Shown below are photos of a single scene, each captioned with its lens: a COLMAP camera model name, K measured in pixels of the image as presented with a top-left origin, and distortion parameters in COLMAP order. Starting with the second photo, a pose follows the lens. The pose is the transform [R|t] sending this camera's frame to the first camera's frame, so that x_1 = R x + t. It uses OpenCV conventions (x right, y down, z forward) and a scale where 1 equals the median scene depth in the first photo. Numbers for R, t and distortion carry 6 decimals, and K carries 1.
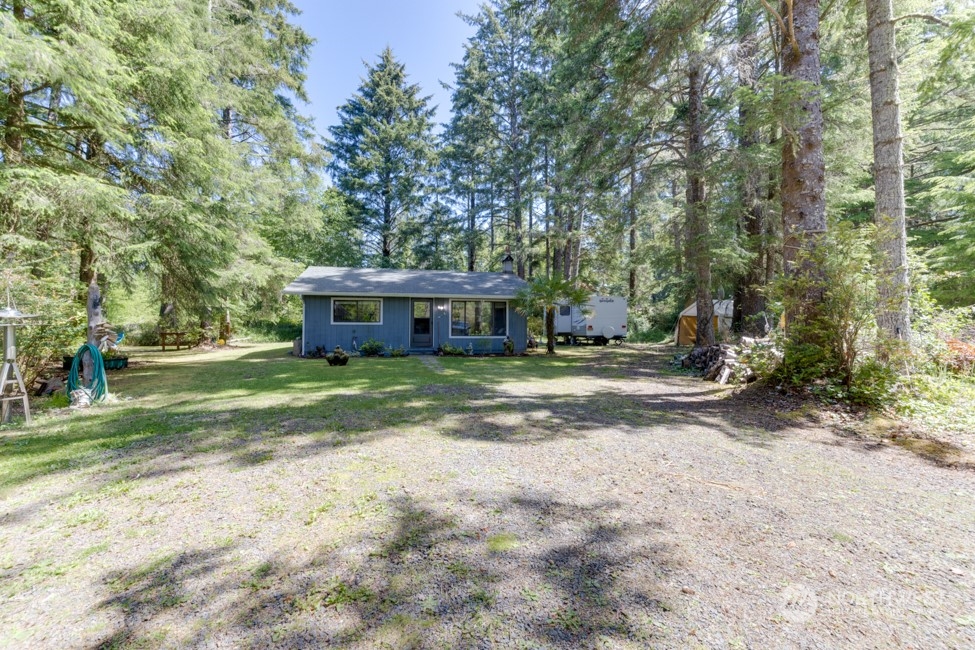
lens RADIAL K [[403.1, 0, 478.7], [0, 403.1, 315.4], [0, 0, 1]] dist [0.014021, -0.001736]
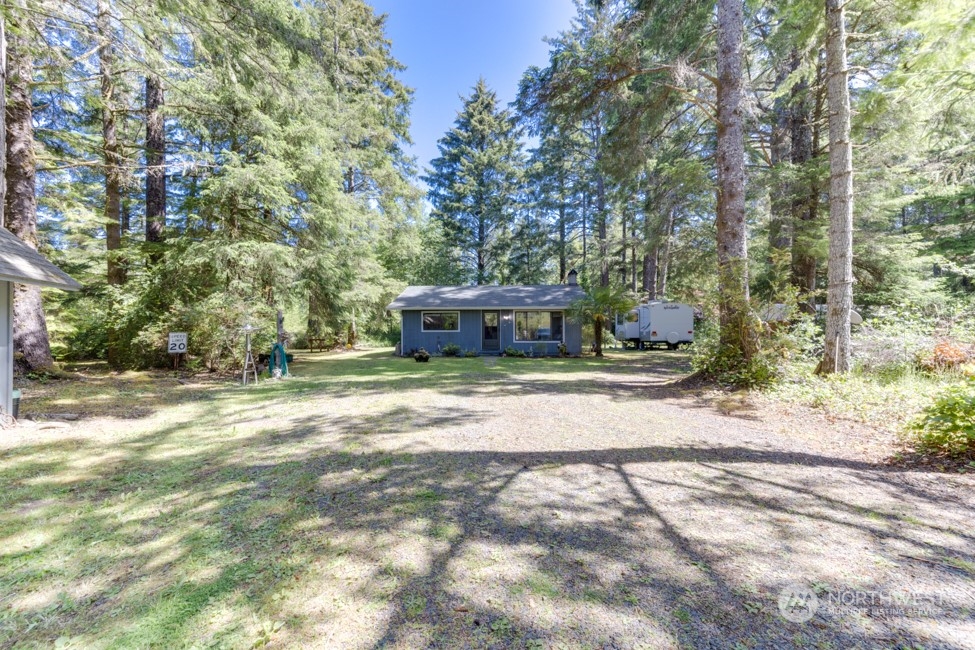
lens RADIAL K [[403.1, 0, 484.2], [0, 403.1, 327.1], [0, 0, 1]] dist [0.014021, -0.001736]
pose [[0.968755, -0.009766, -0.247827, 0.103133], [0.012933, 0.999854, 0.011152, -0.003804], [0.247681, -0.014009, 0.968740, -0.142053]]
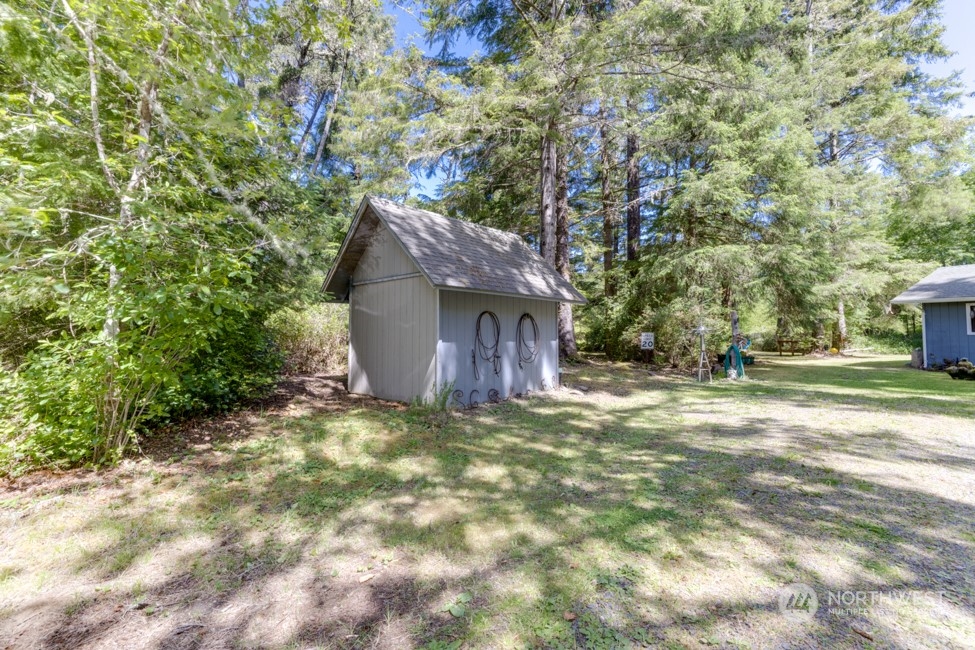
lens RADIAL K [[403.1, 0, 482.4], [0, 403.1, 315.6], [0, 0, 1]] dist [0.014021, -0.001736]
pose [[0.269190, -0.039801, -0.962264, 0.134221], [0.019821, 0.999163, -0.035782, -0.005221], [0.962883, -0.009441, 0.269754, -0.156297]]
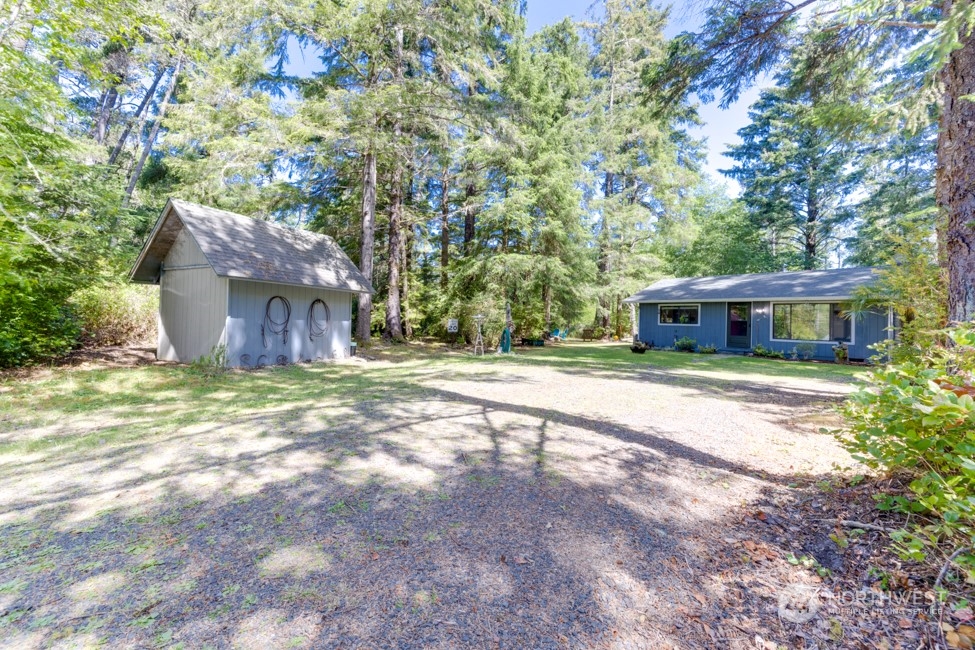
lens RADIAL K [[403.1, 0, 483.2], [0, 403.1, 309.1], [0, 0, 1]] dist [0.014021, -0.001736]
pose [[0.513449, -0.017980, -0.857932, 0.308772], [-0.004855, 0.999704, -0.023856, 0.003151], [0.858106, 0.016414, 0.513209, -0.094969]]
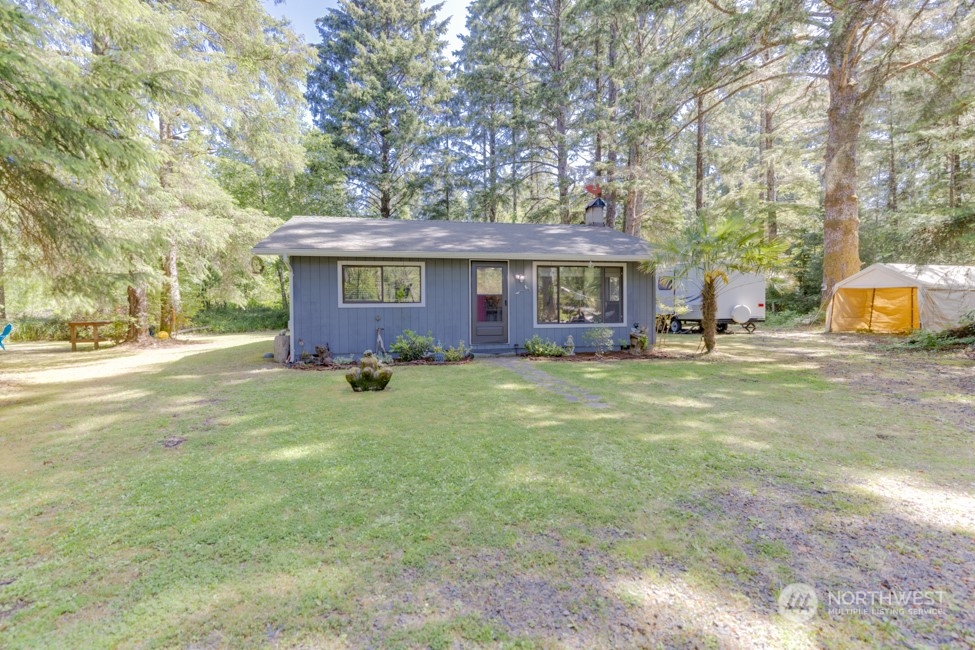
lens RADIAL K [[453.8, 0, 481.7], [0, 453.8, 313.2], [0, 0, 1]] dist [0.017991, 0.000706]
pose [[0.999875, -0.012165, 0.010084, -0.113860], [0.011738, 0.999077, 0.041322, 0.003941], [-0.010577, -0.041198, 0.999095, 0.235851]]
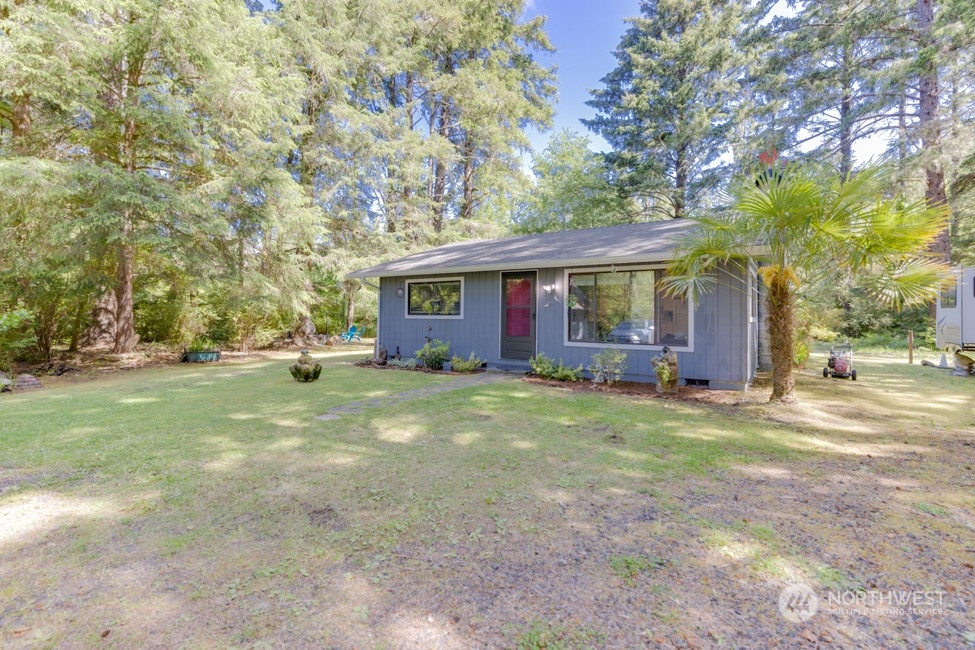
lens RADIAL K [[453.8, 0, 480.4], [0, 453.8, 304.2], [0, 0, 1]] dist [0.017991, 0.000706]
pose [[0.698112, -0.019067, -0.715734, 0.196282], [0.009114, 0.999801, -0.017745, 0.009172], [0.715930, 0.005865, 0.698147, 0.370781]]
